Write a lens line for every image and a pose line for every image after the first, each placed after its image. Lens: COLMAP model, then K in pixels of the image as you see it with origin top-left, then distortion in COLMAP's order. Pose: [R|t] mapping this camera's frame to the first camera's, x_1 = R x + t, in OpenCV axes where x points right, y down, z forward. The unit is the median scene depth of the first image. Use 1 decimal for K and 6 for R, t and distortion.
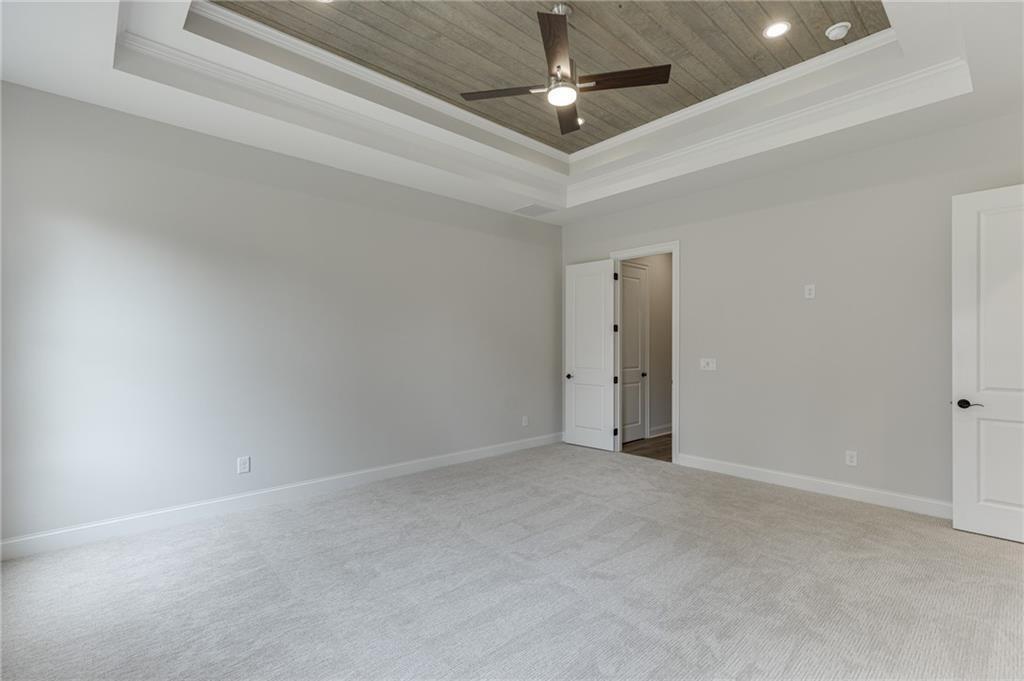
lens RADIAL K [[460.6, 0, 515.7], [0, 460.6, 344.3], [0, 0, 1]] dist [0.002196, 0.000044]
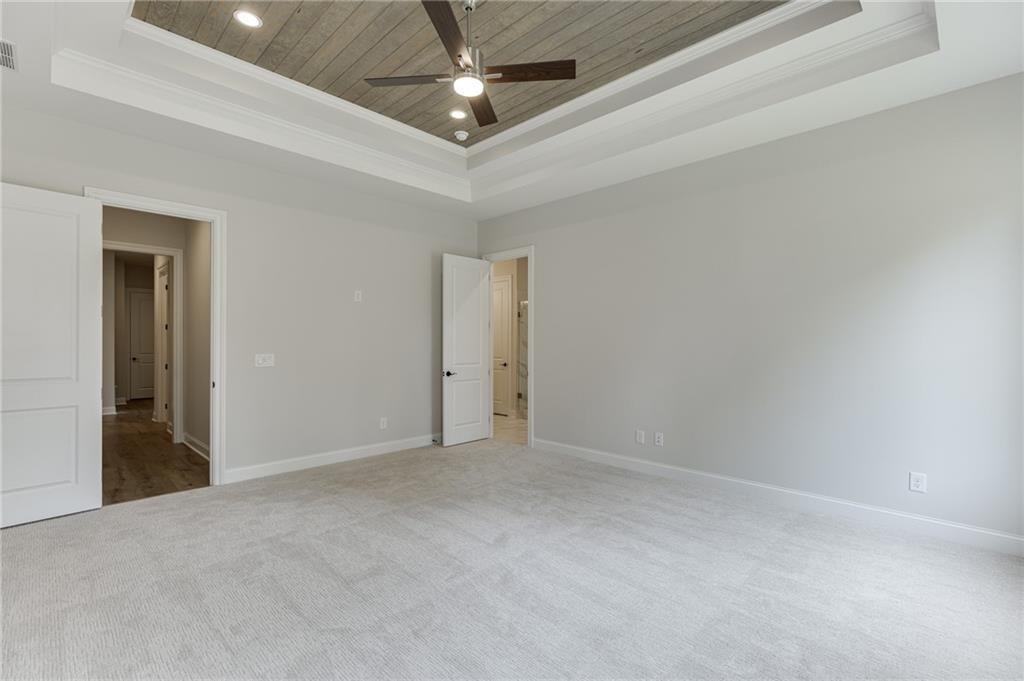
lens RADIAL K [[460.6, 0, 515.7], [0, 460.6, 344.3], [0, 0, 1]] dist [0.002196, 0.000044]
pose [[-0.052301, -0.008445, 0.998596, -0.719974], [-0.009427, 0.999924, 0.007963, -0.000538], [-0.998587, -0.008997, -0.052377, 0.761000]]
